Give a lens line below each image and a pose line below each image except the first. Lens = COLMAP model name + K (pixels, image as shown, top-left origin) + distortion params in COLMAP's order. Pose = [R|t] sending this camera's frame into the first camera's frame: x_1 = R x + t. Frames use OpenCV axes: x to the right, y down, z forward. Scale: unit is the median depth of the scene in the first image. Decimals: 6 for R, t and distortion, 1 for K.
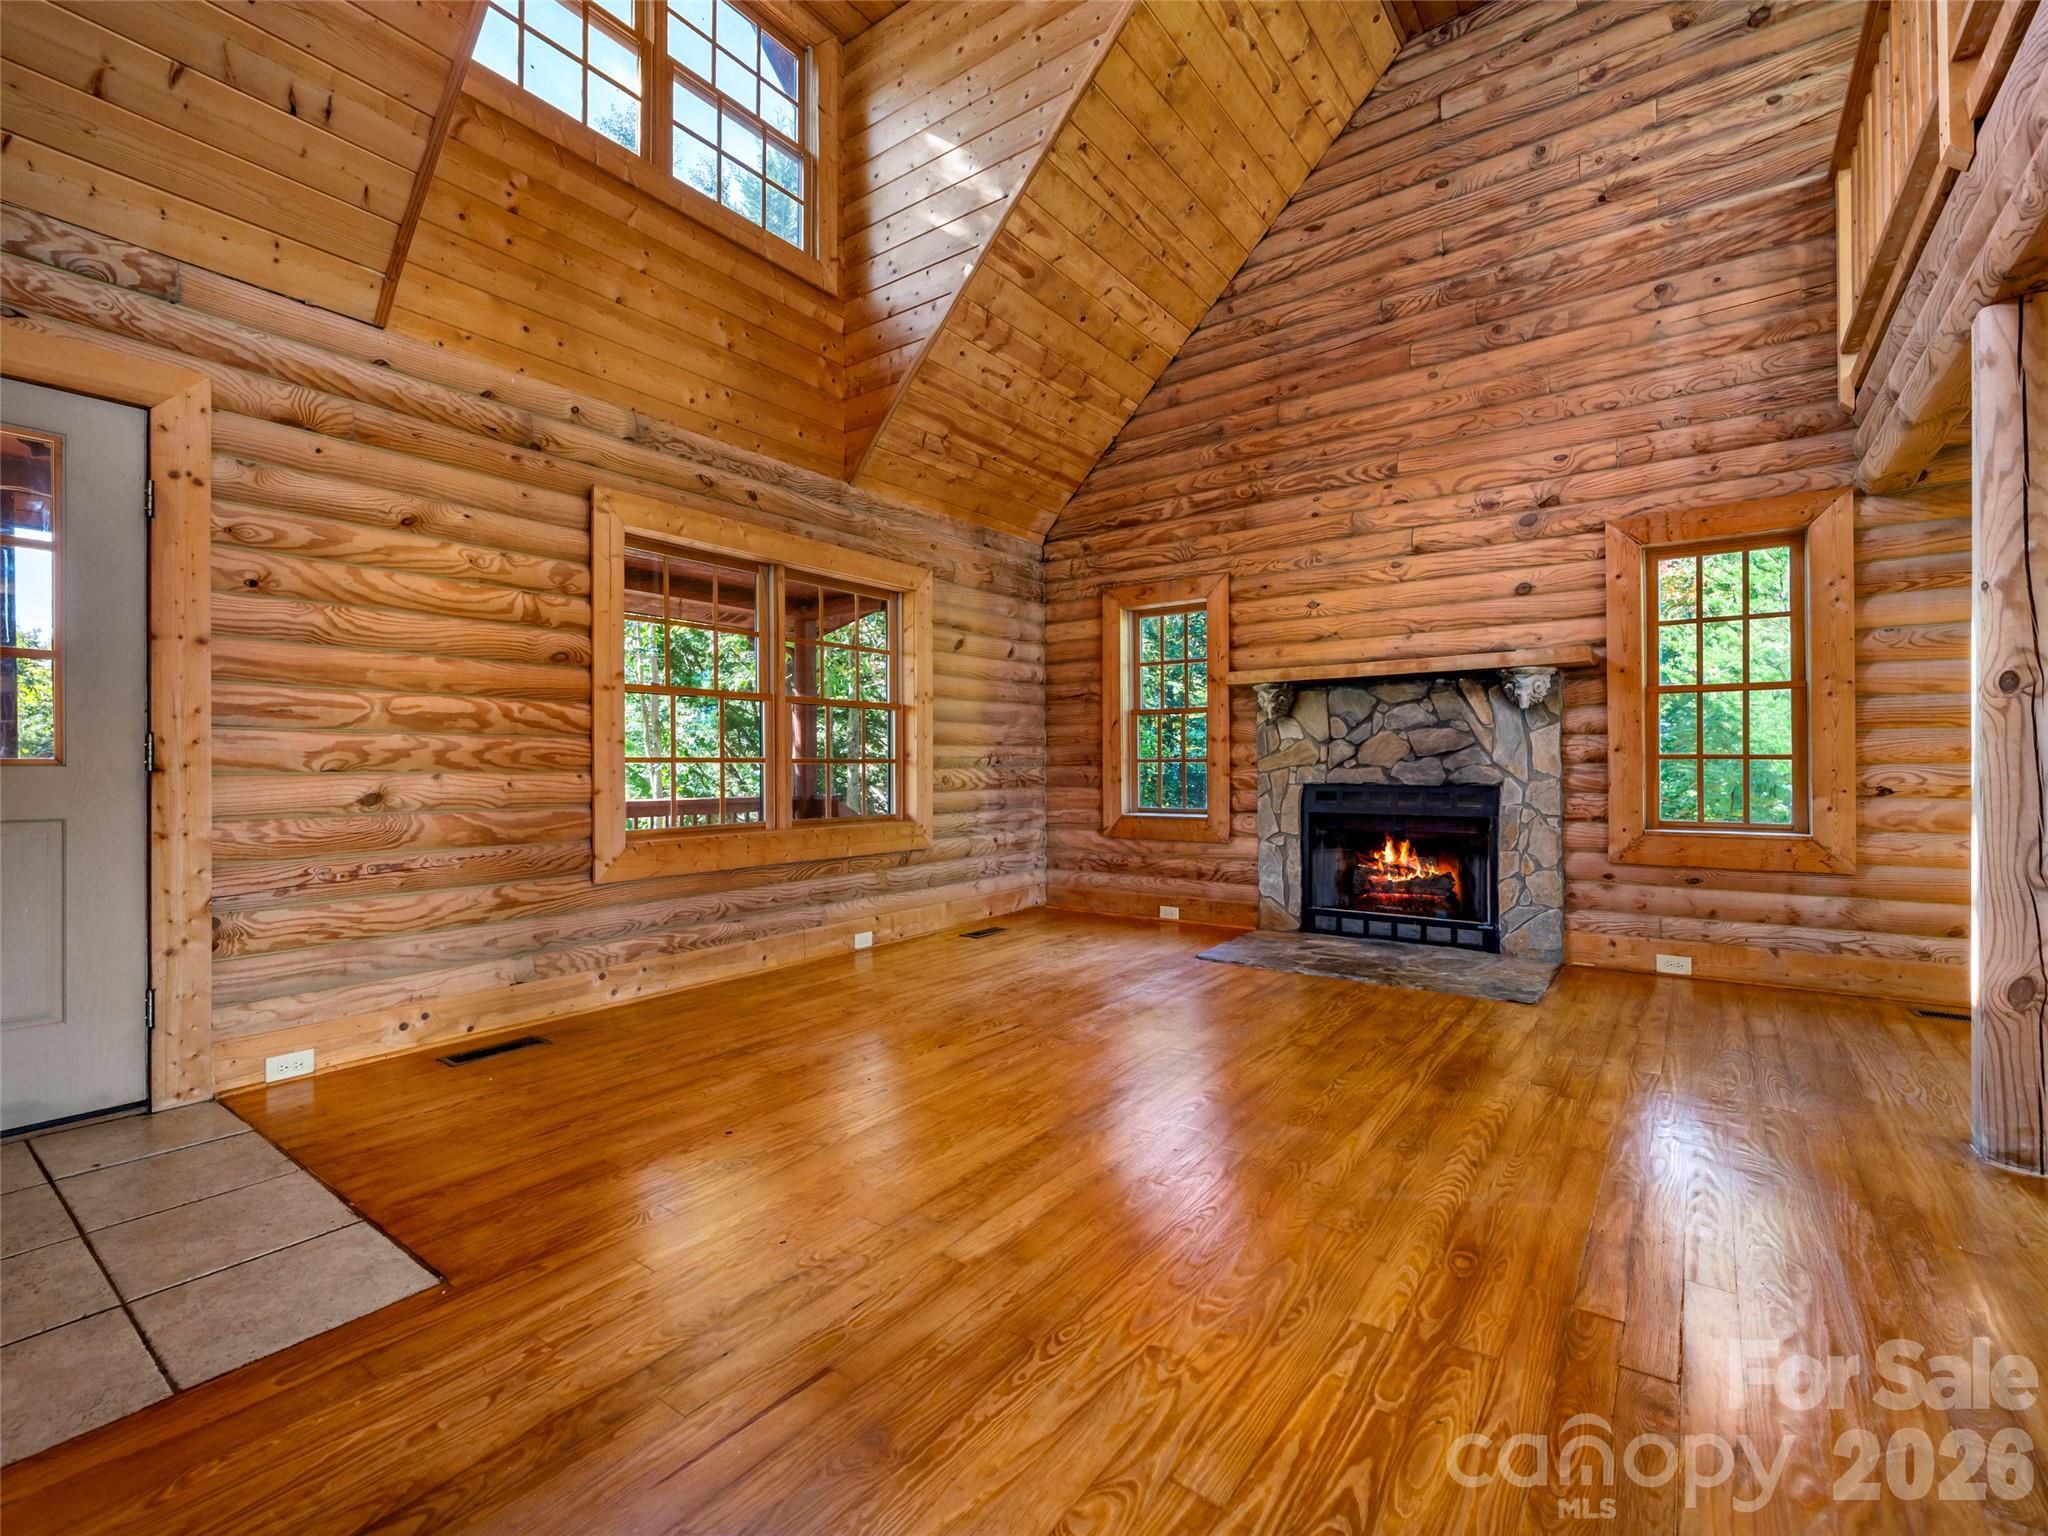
lens RADIAL K [[930.2, 0, 1004.3], [0, 930.2, 754.6], [0, 0, 1]] dist [-0.001891, -0.000688]
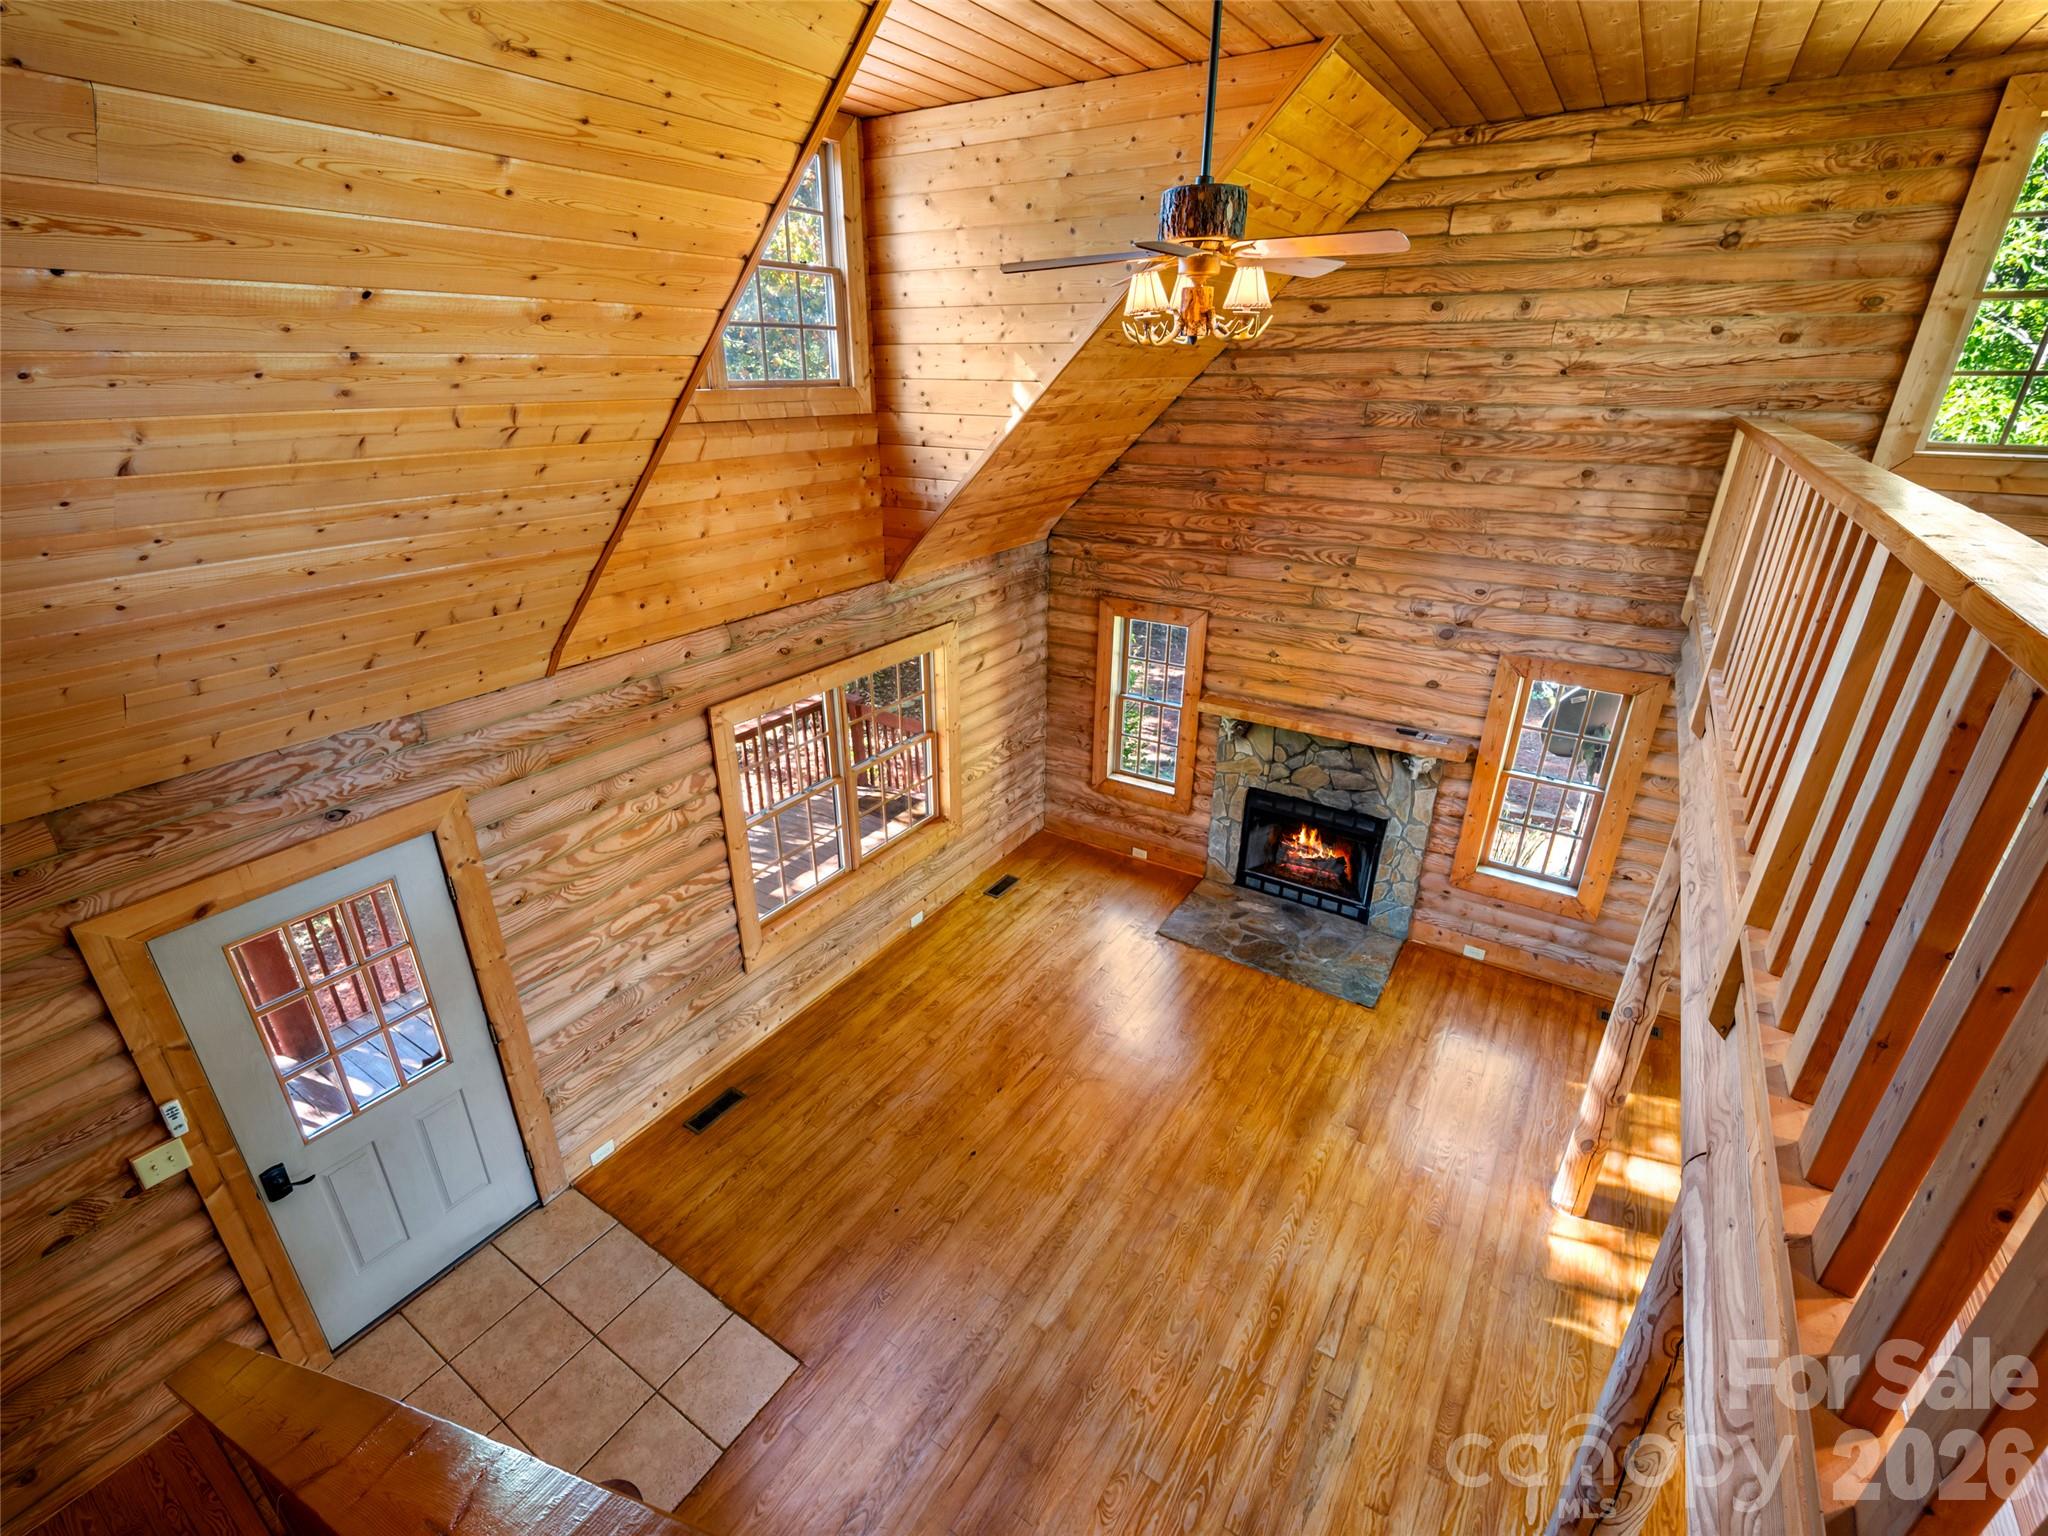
lens RADIAL K [[930.2, 0, 1044.4], [0, 930.2, 753.7], [0, 0, 1]] dist [-0.001891, -0.000688]
pose [[0.996243, -0.012951, 0.085629, -0.080208], [-0.023144, 0.912981, 0.407346, -0.584827], [-0.083453, -0.407798, 0.909251, -0.150067]]
